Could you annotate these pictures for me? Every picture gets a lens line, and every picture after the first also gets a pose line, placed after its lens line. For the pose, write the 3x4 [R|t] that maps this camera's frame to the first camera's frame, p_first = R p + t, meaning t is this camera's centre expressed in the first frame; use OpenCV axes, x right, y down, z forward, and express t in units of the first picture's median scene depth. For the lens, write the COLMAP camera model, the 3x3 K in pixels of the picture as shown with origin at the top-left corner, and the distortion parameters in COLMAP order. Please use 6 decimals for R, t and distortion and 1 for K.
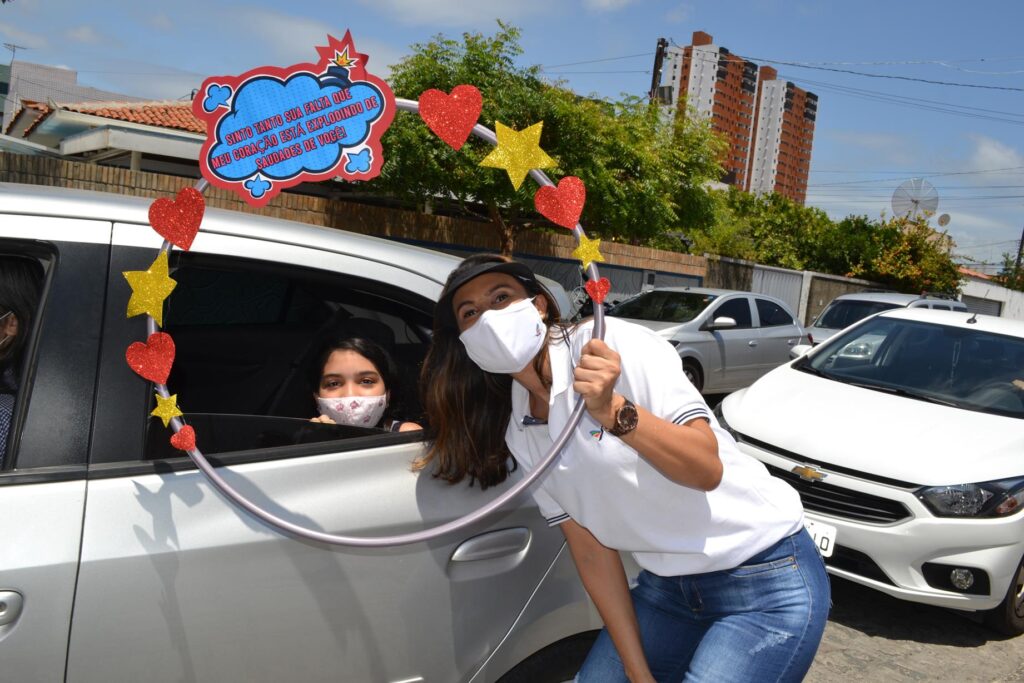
lens RADIAL K [[840.0, 0, 495.4], [0, 840.0, 336.8], [0, 0, 1]] dist [-0.072819, 0.004574]
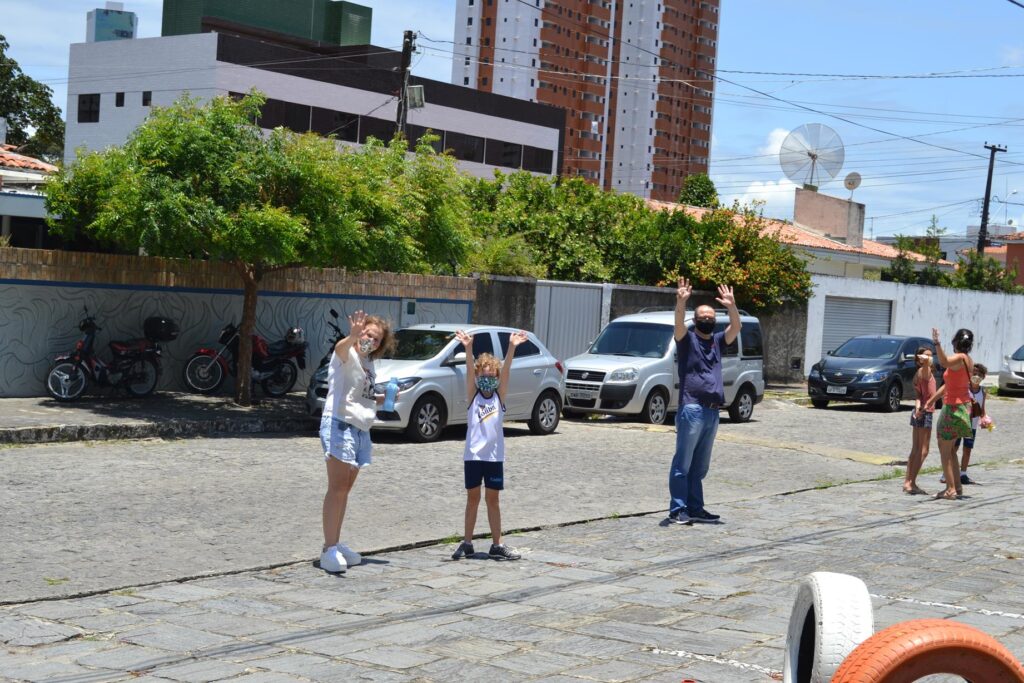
lens RADIAL K [[1575.2, 0, 512.0], [0, 1575.2, 341.5], [0, 0, 1]] dist [0.018472, 0.026333]
pose [[0.976010, -0.054088, 0.210901, -0.043456], [0.059450, 0.998047, -0.019165, 0.002338], [-0.209452, 0.031243, 0.977320, -0.458814]]
